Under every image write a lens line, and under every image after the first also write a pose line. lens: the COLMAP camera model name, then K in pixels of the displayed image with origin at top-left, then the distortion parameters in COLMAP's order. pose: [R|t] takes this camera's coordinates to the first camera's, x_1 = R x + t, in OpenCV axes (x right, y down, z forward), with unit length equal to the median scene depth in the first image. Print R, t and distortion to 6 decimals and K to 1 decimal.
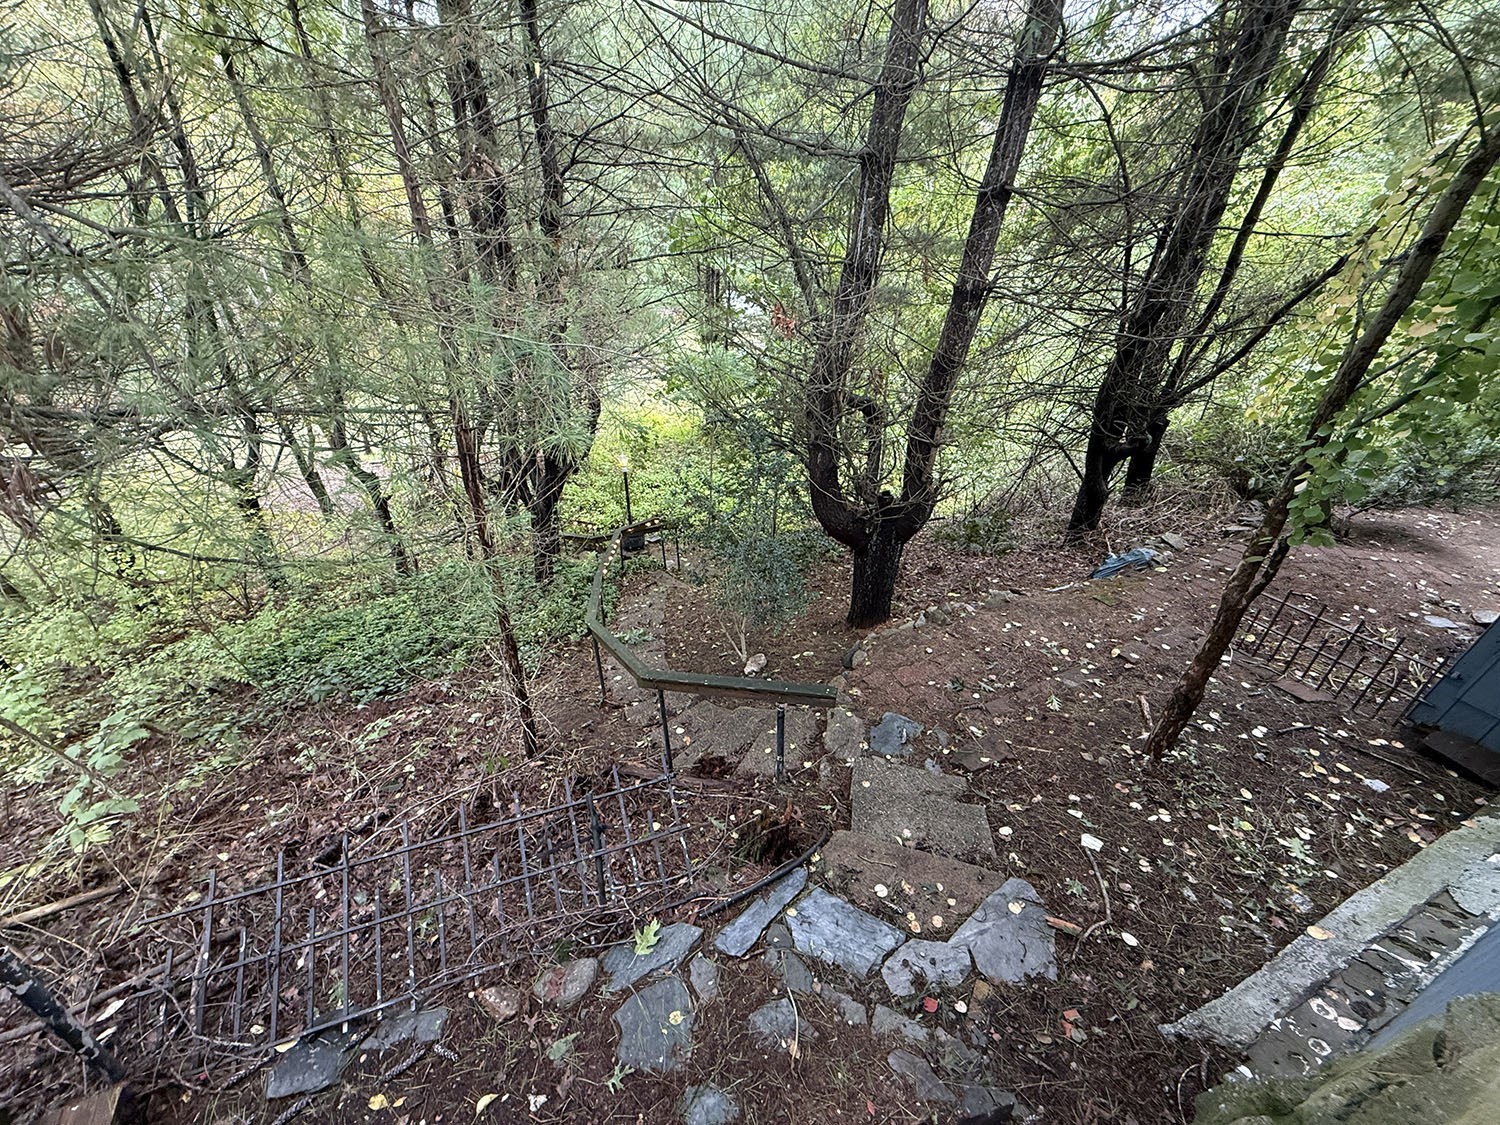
lens RADIAL K [[593.9, 0, 745.5], [0, 593.9, 563.2], [0, 0, 1]] dist [0.000591, -0.000071]
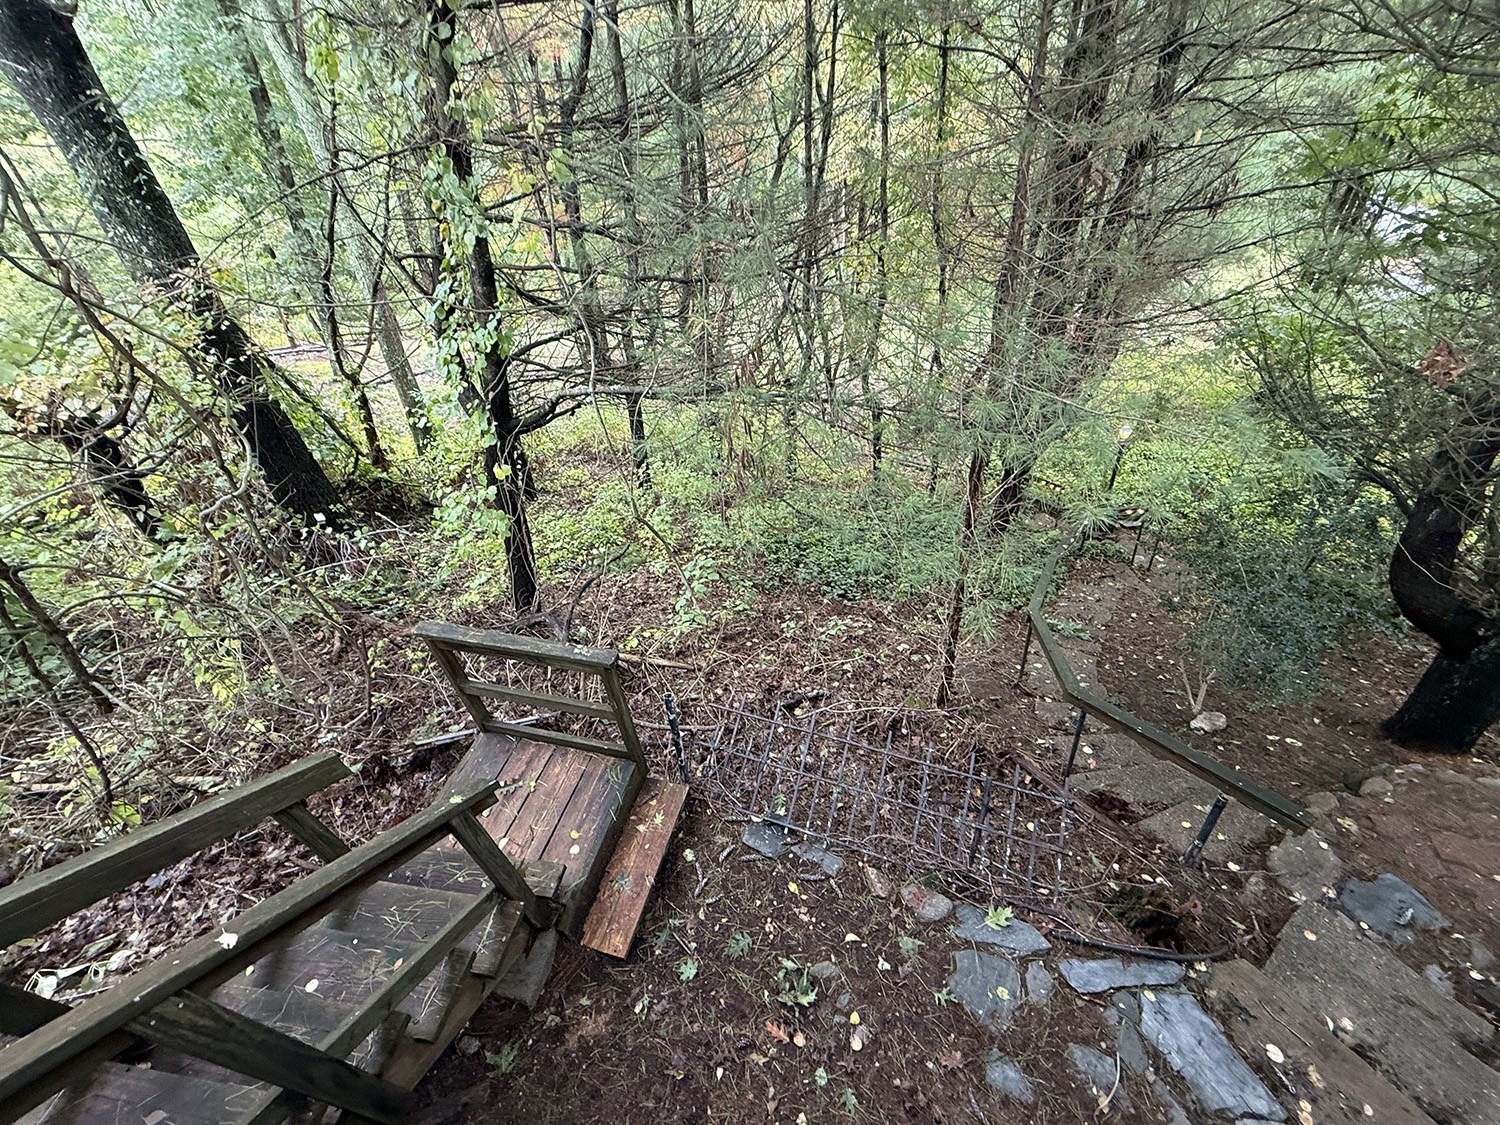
lens RADIAL K [[593.9, 0, 745.5], [0, 593.9, 563.2], [0, 0, 1]] dist [0.000591, -0.000071]
pose [[0.722047, 0.329523, -0.608328, -0.025771], [-0.251880, 0.944147, 0.212467, -0.077733], [0.644364, -0.000185, 0.764719, -0.111146]]
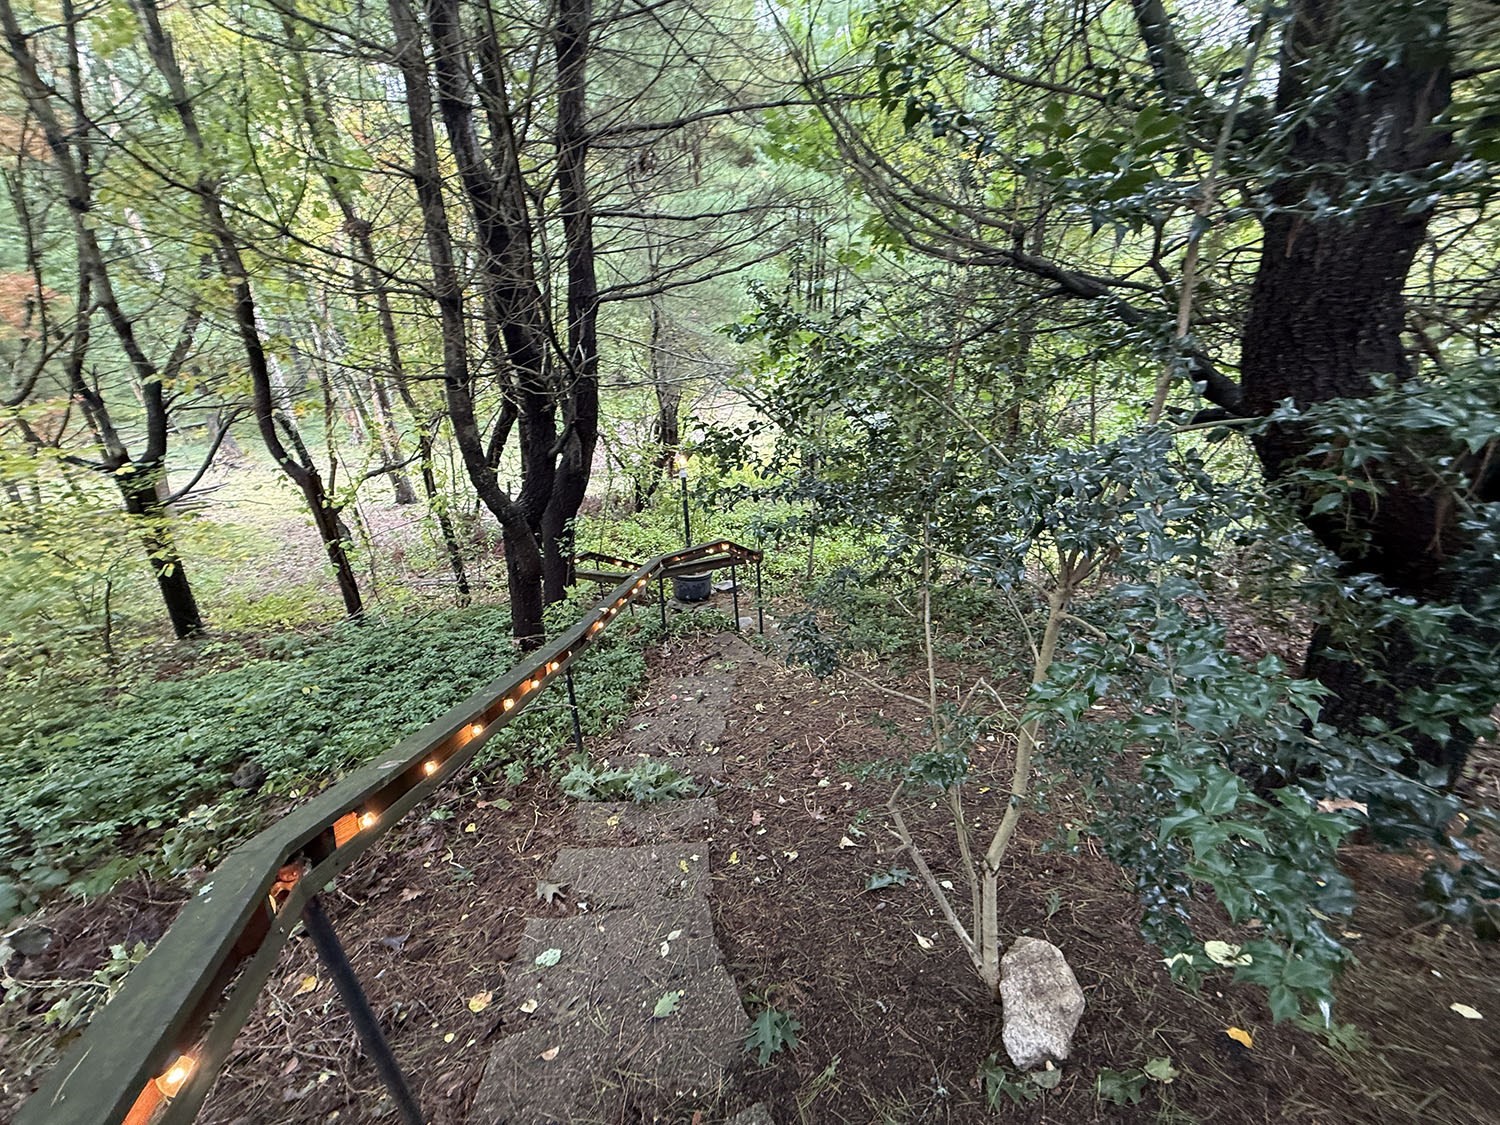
lens RADIAL K [[593.9, 0, 745.5], [0, 593.9, 563.2], [0, 0, 1]] dist [0.000591, -0.000071]
pose [[0.989041, 0.023606, -0.145741, -0.095963], [-0.040987, 0.992234, -0.117435, 0.025865], [0.141837, 0.122122, 0.982328, 0.917305]]
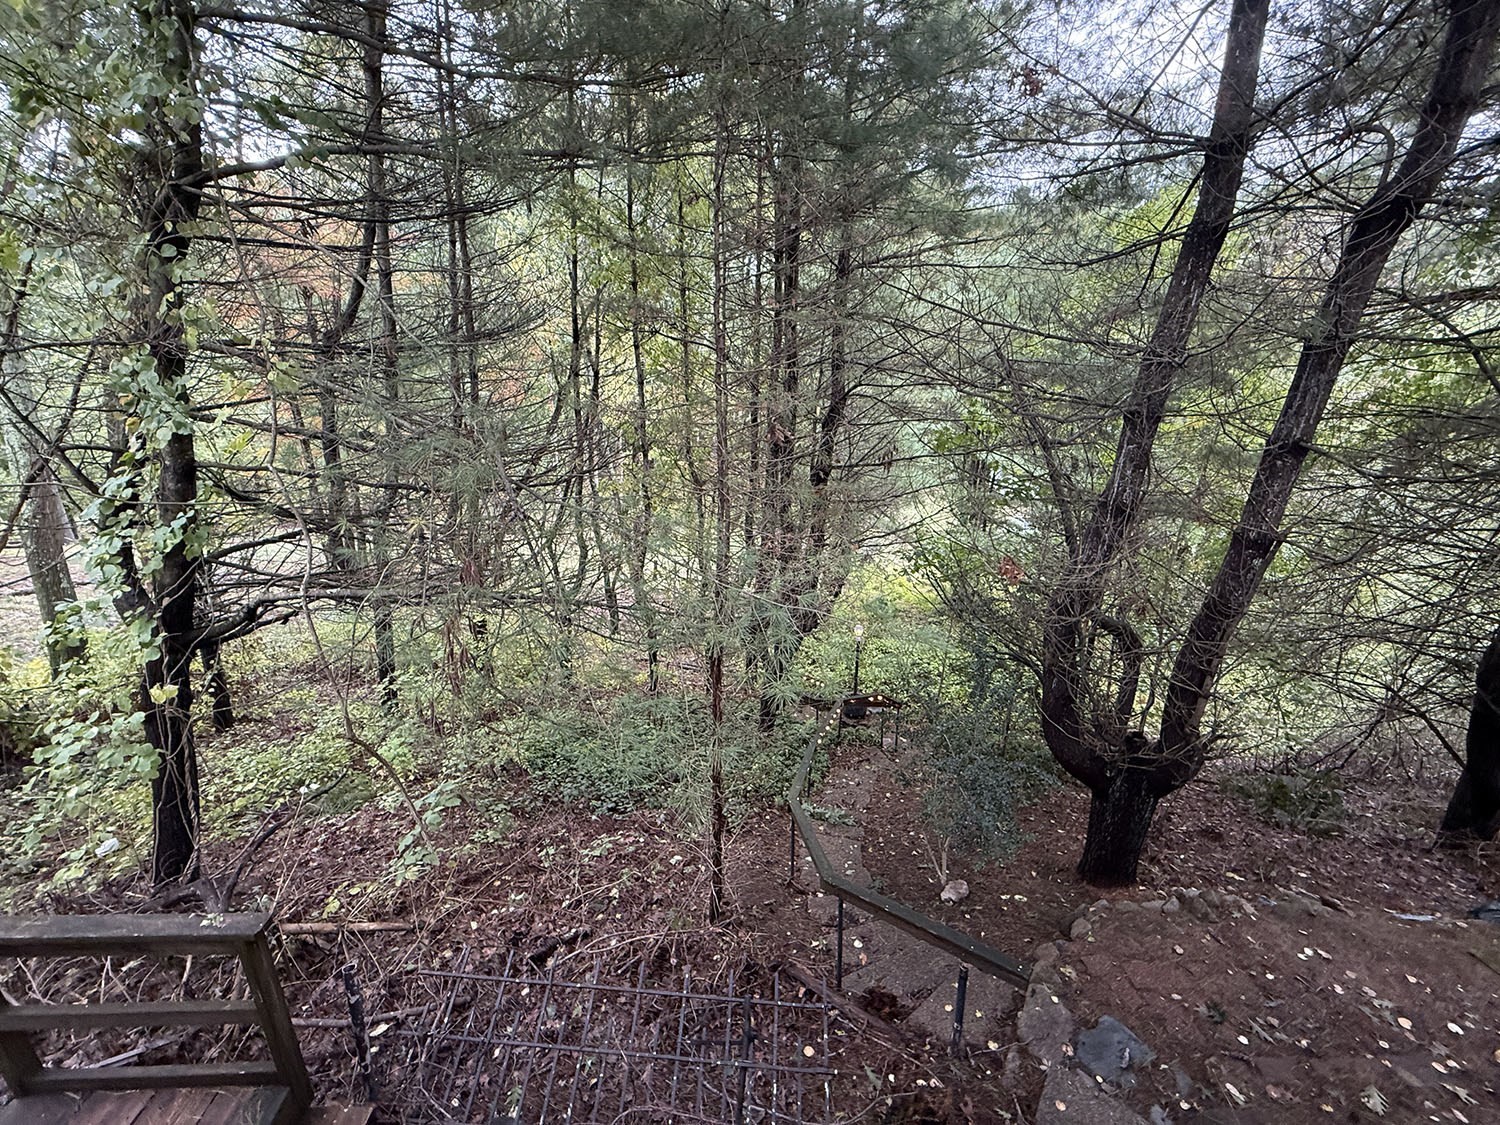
lens RADIAL K [[593.9, 0, 745.5], [0, 593.9, 563.2], [0, 0, 1]] dist [0.000591, -0.000071]
pose [[0.909438, 0.116520, -0.399181, 0.038062], [-0.210671, 0.956734, -0.200694, -0.080085], [0.358525, 0.266614, 0.894638, -0.089106]]
